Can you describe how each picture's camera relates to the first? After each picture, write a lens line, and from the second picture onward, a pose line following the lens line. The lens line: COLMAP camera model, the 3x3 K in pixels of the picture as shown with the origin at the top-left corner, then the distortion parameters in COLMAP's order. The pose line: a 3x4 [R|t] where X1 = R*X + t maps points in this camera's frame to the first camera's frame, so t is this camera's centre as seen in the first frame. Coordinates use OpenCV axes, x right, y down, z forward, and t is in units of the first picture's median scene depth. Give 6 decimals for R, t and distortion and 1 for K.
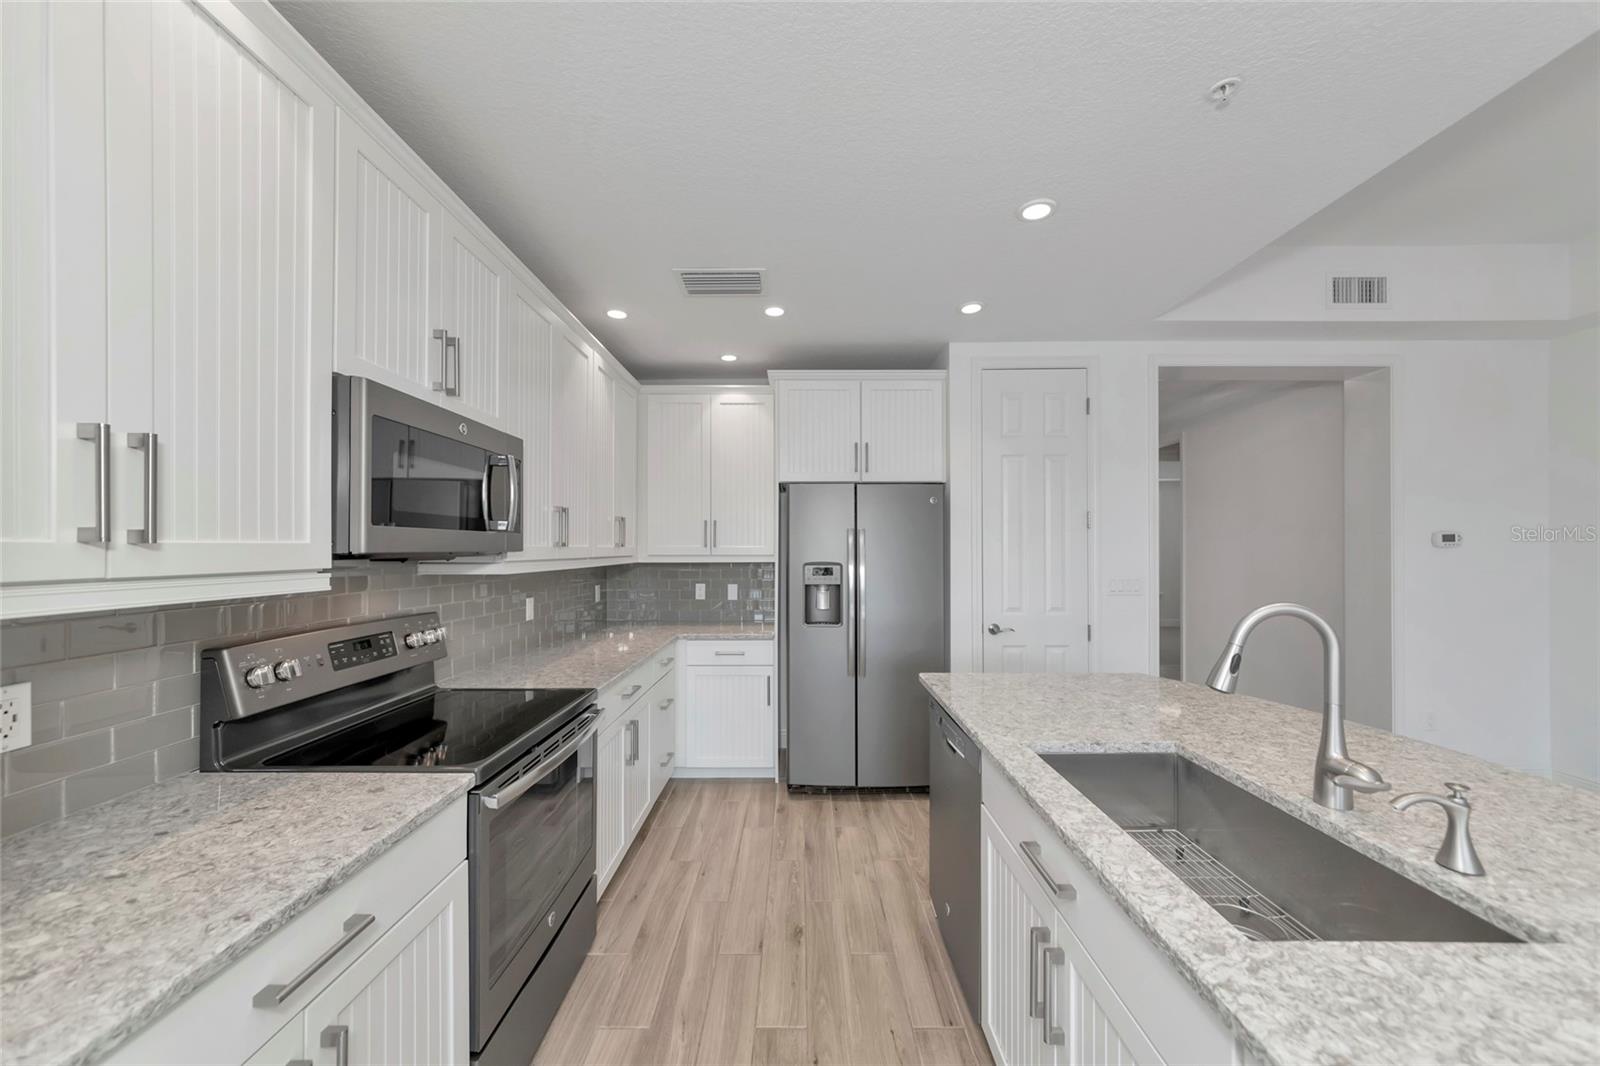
lens RADIAL K [[564.2, 0, 798.6], [0, 564.2, 546.8], [0, 0, 1]] dist [-0.005584, 0.002363]
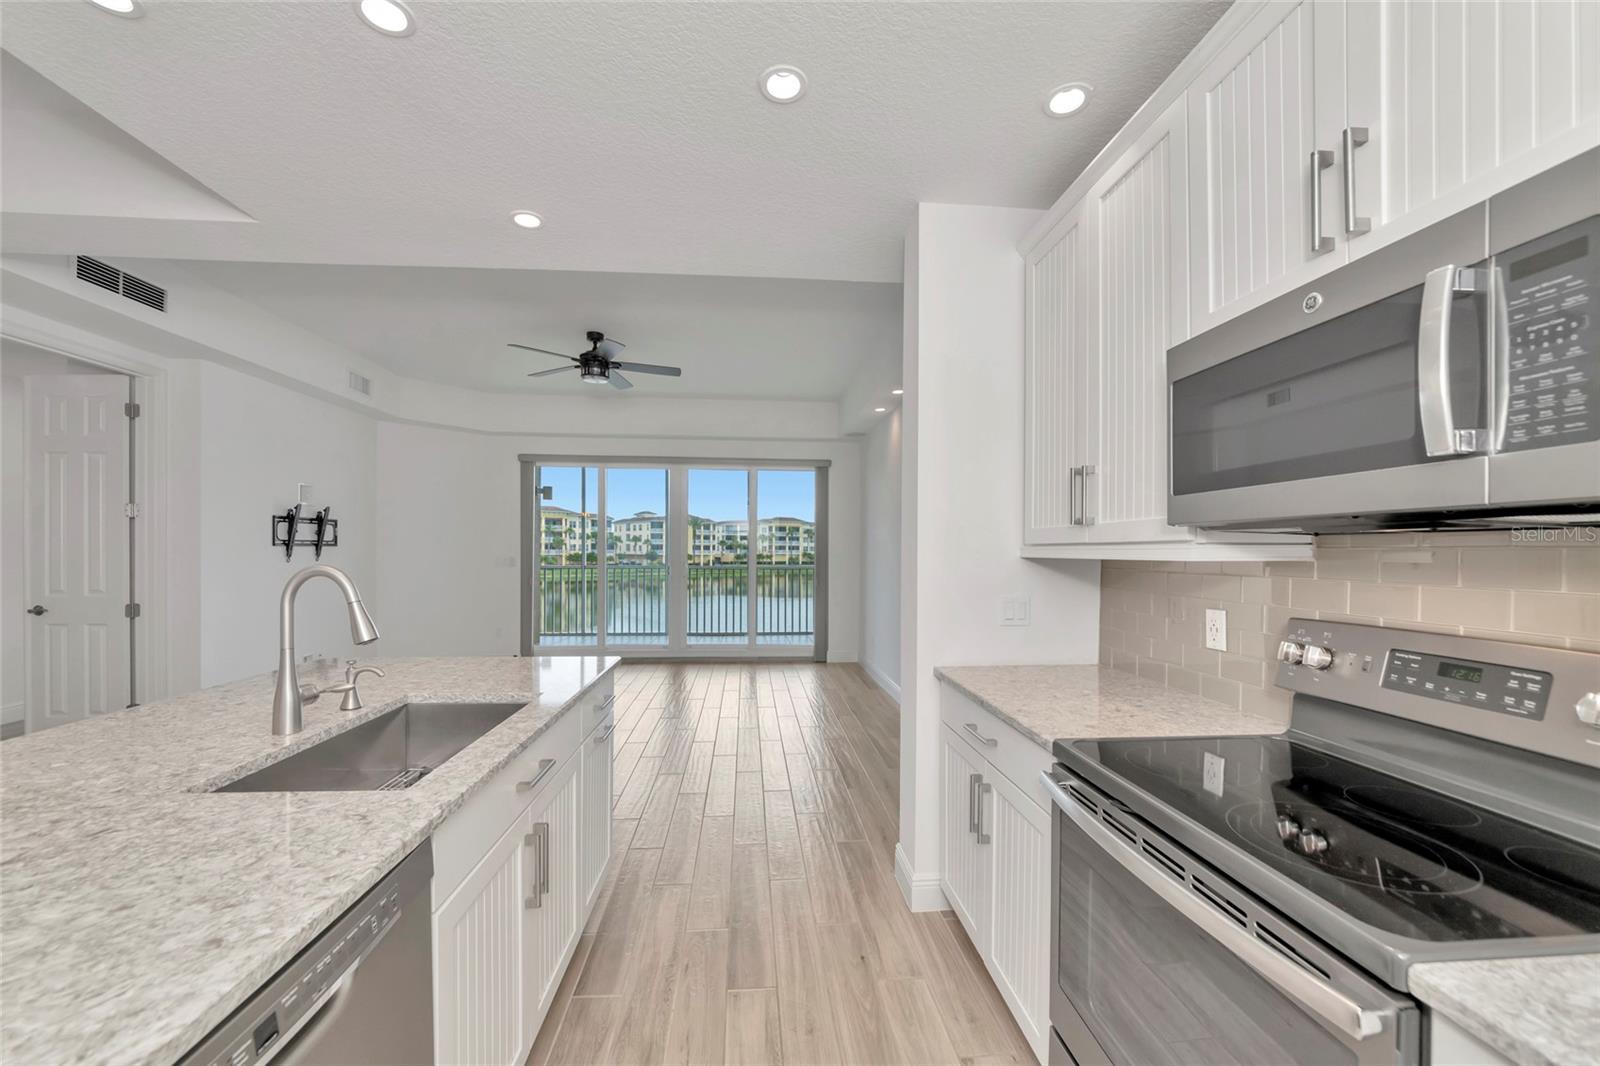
lens RADIAL K [[612.9, 0, 789.9], [0, 612.9, 556.7], [0, 0, 1]] dist [-0.000724, -0.000057]
pose [[-0.997296, -0.001004, -0.073487, -0.010658], [-0.001602, 0.999966, 0.008073, 0.031442], [0.073477, 0.008169, -0.997263, 1.061117]]
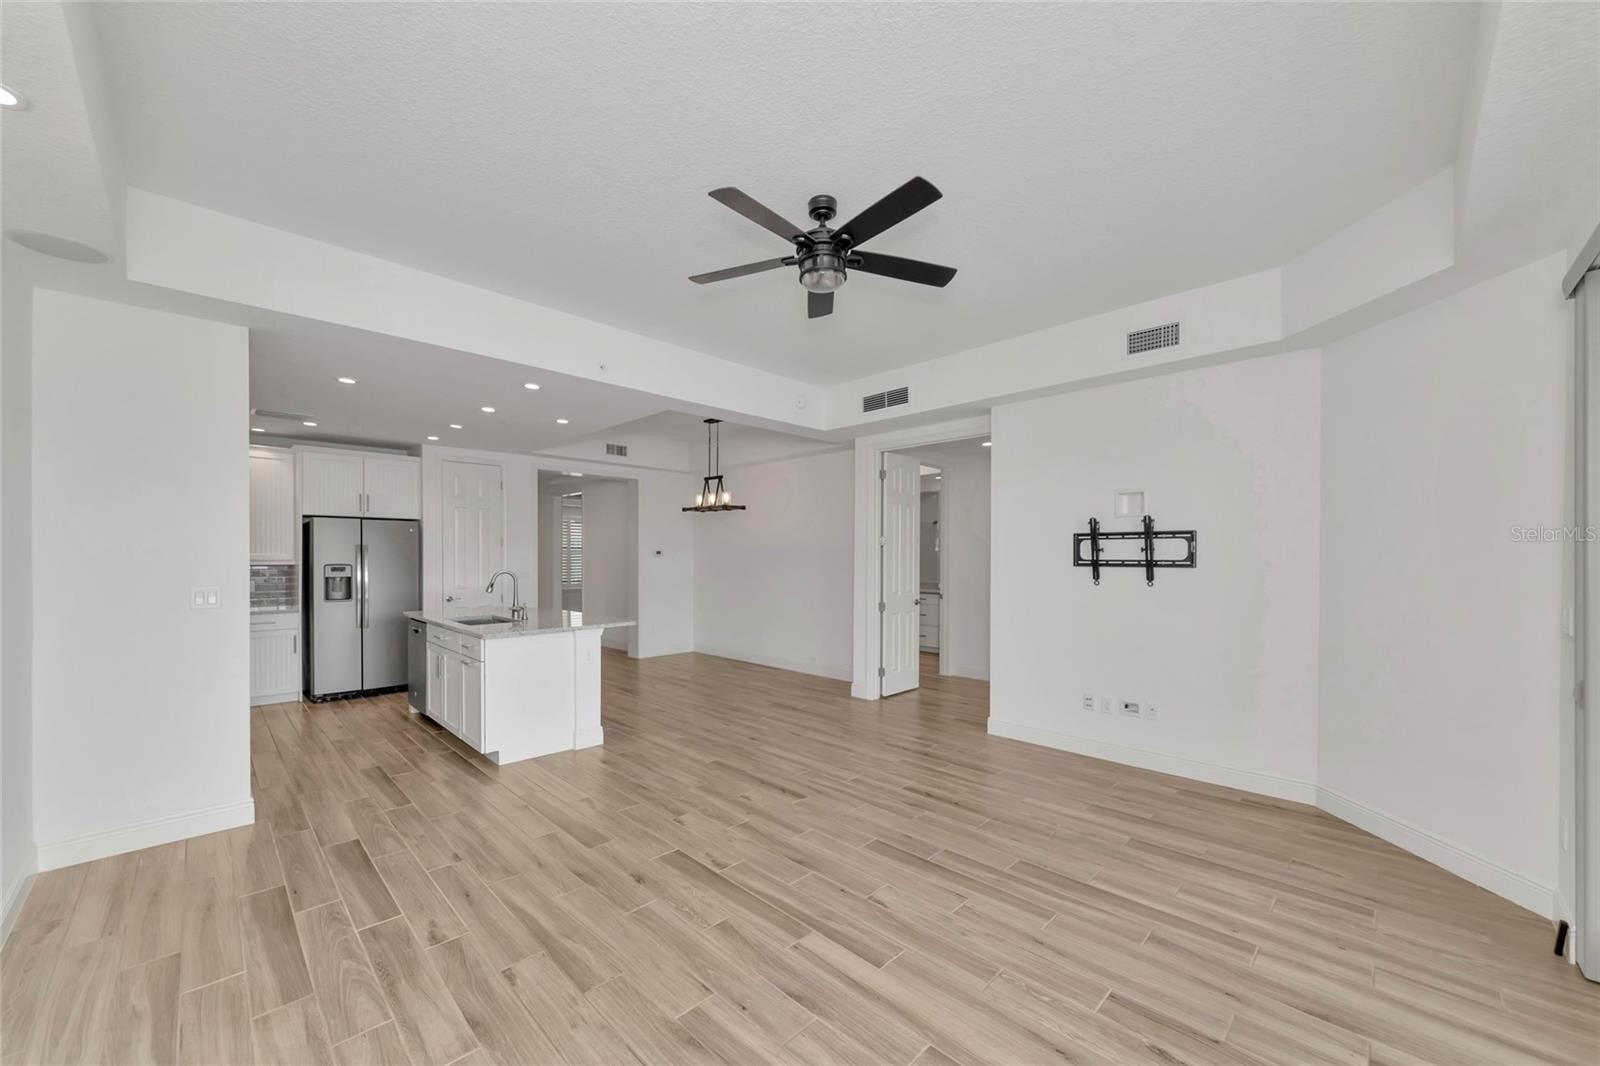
lens RADIAL K [[608.2, 0, 806.3], [0, 608.2, 562.0], [0, 0, 1]] dist [-0.007761, -0.000332]
pose [[0.700337, -0.003596, 0.713803, -0.357444], [-0.006214, 0.999919, 0.011135, -0.012298], [-0.713785, -0.012234, 0.700258, -1.705493]]
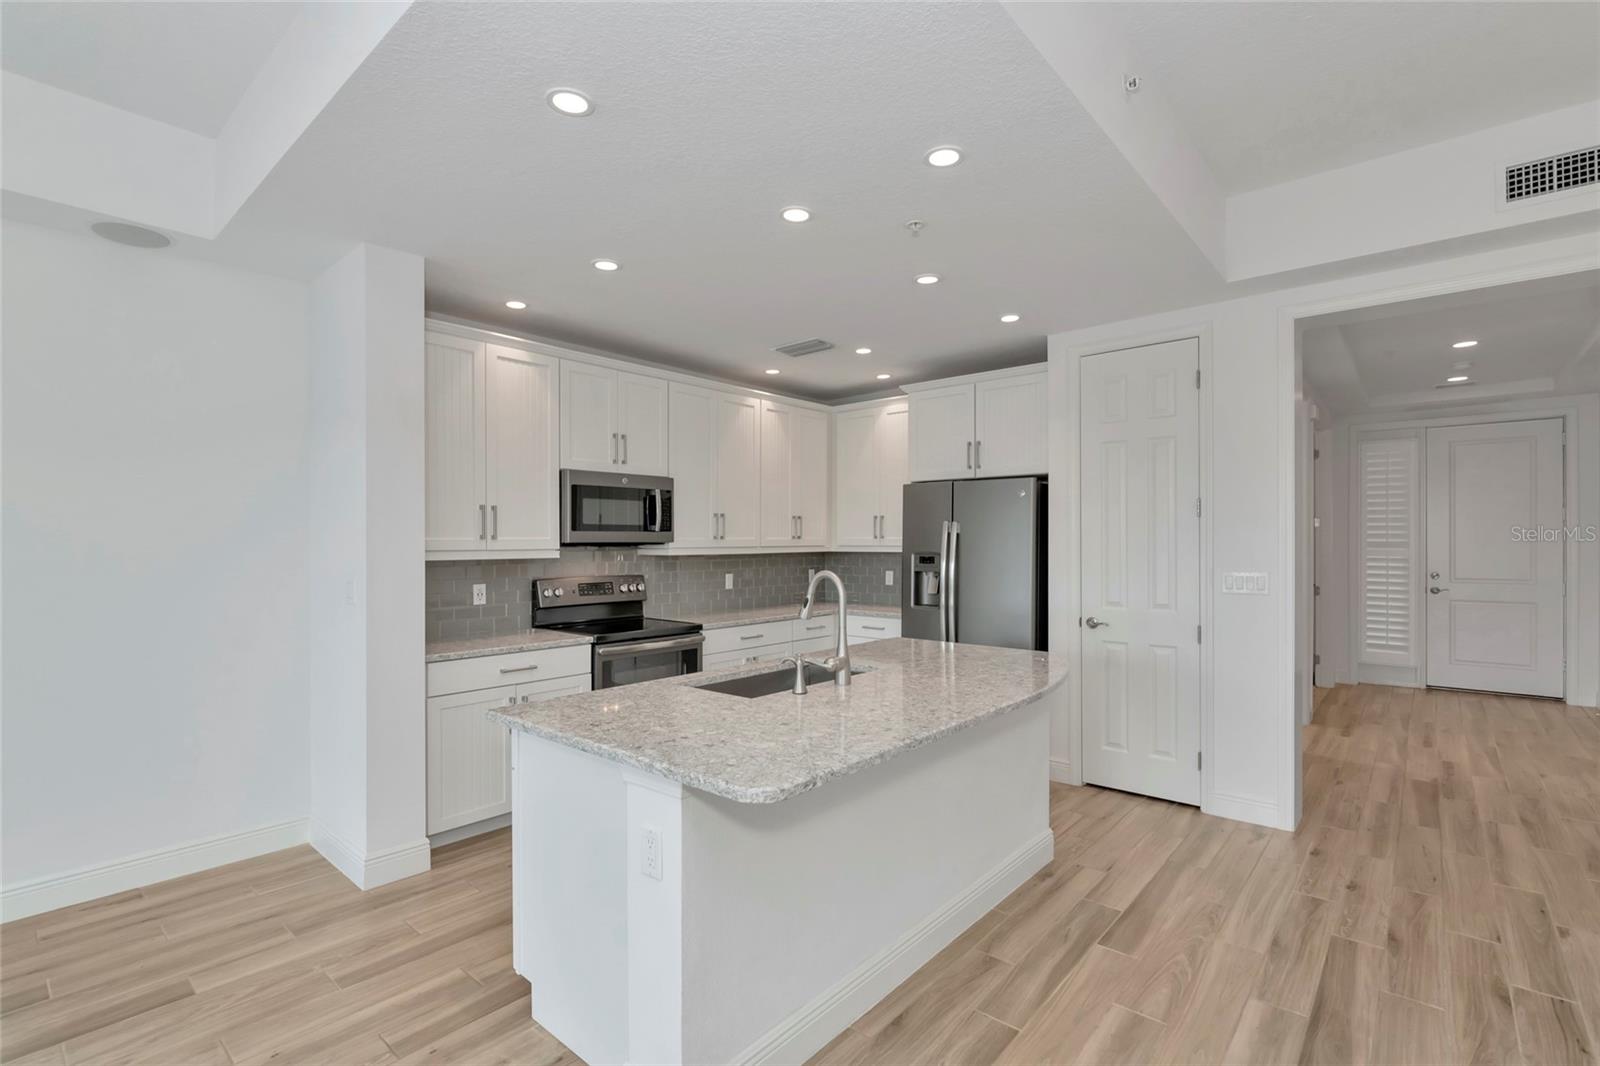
lens RADIAL K [[743.7, 0, 799.7], [0, 743.7, 543.1], [0, 0, 1]] dist [-0.012313, -0.000760]
pose [[0.753910, 0.001495, -0.656976, 1.071701], [0.003669, 0.999972, 0.006486, -0.002102], [0.656967, -0.007300, 0.753884, -0.387635]]
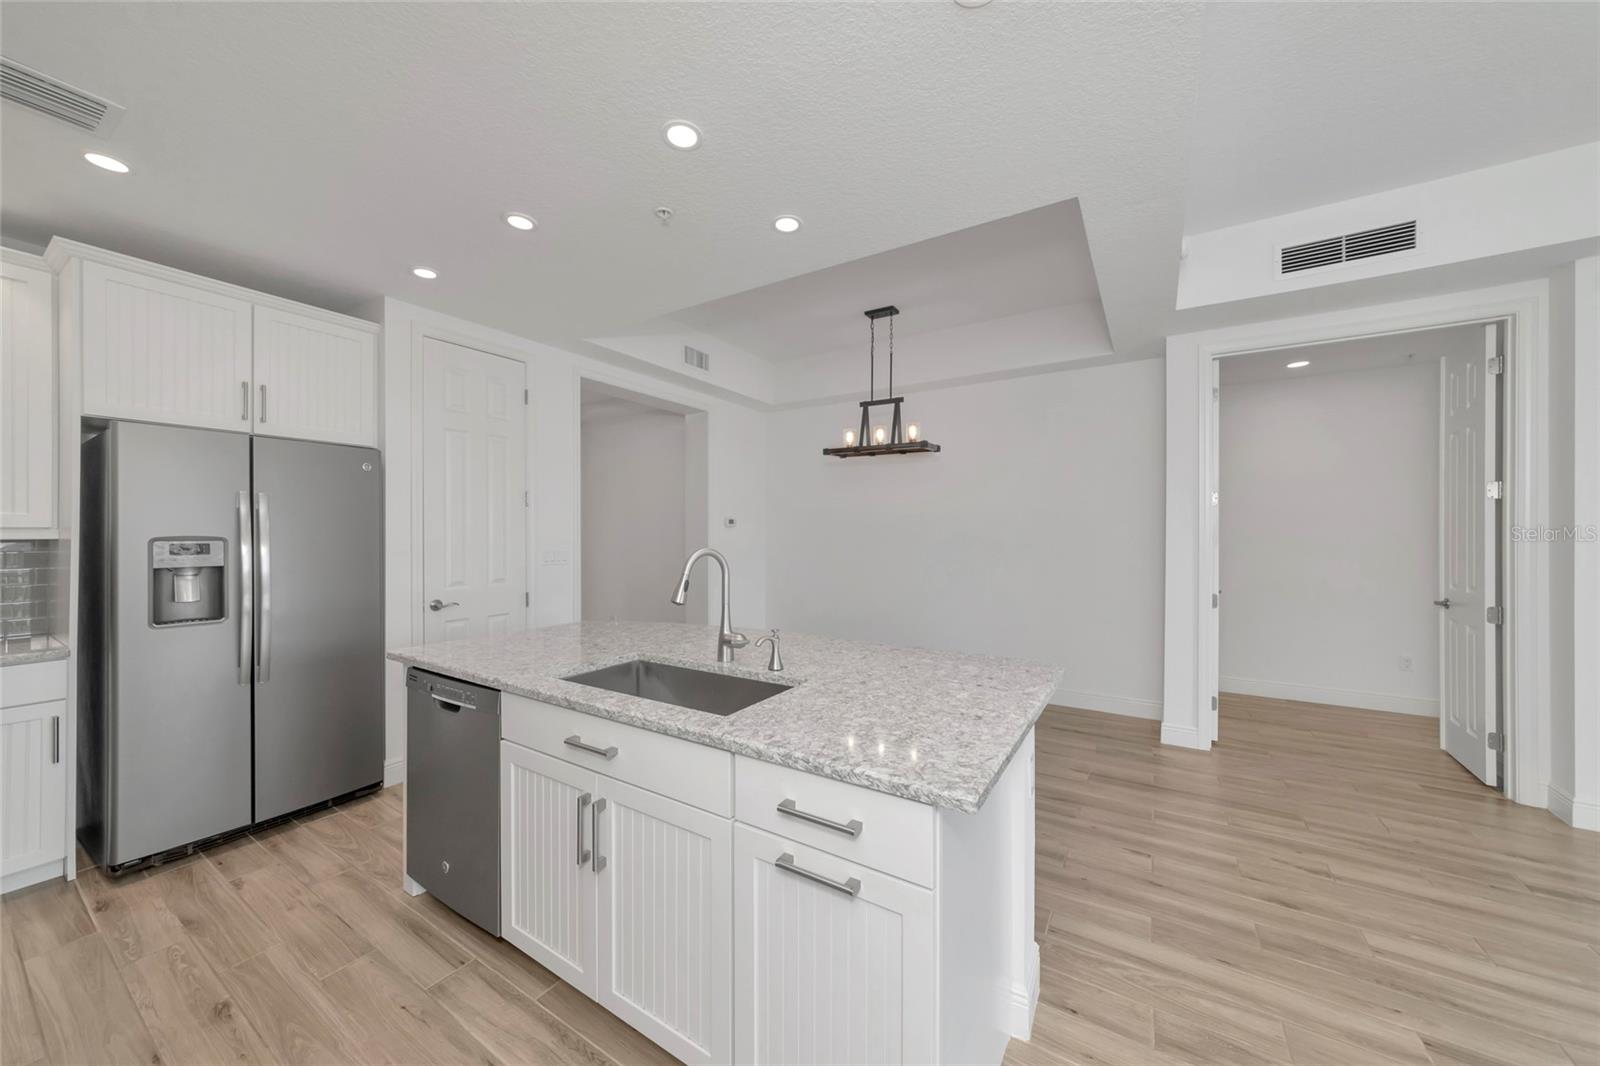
lens RADIAL K [[564.2, 0, 794.4], [0, 564.2, 534.3], [0, 0, 1]] dist [-0.005584, 0.002363]
pose [[0.534130, 0.001210, 0.845401, -0.197321], [-0.004893, 0.999987, 0.001660, 0.024382], [-0.845388, -0.005023, 0.534129, -0.060793]]
